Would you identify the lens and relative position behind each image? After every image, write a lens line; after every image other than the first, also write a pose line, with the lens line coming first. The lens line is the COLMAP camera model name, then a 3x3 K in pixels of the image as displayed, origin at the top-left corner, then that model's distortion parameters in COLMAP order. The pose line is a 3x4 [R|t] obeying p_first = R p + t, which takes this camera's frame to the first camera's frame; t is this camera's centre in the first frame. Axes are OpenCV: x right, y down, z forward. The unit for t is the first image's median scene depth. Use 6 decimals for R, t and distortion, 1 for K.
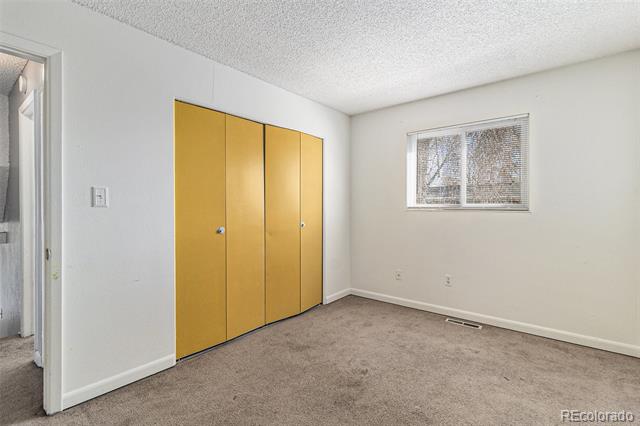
lens RADIAL K [[300.6, 0, 318.4], [0, 300.6, 205.3], [0, 0, 1]] dist [-0.001845, 0.000000]
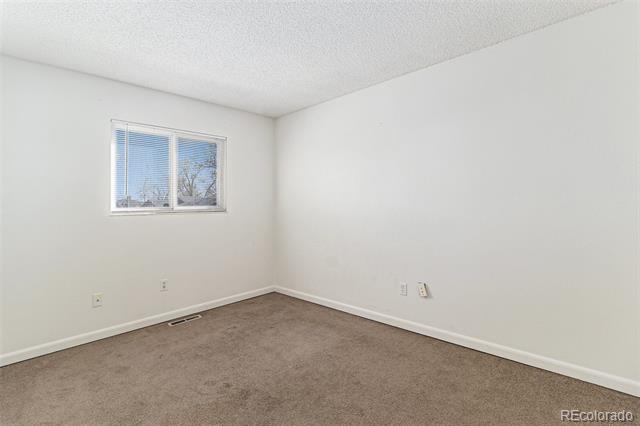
lens RADIAL K [[300.6, 0, 318.4], [0, 300.6, 205.3], [0, 0, 1]] dist [-0.001845, 0.000000]
pose [[0.096183, -0.000450, 0.995364, -0.516108], [0.016134, 0.999869, -0.001107, 0.000195], [-0.995233, 0.016166, 0.096178, 0.427268]]
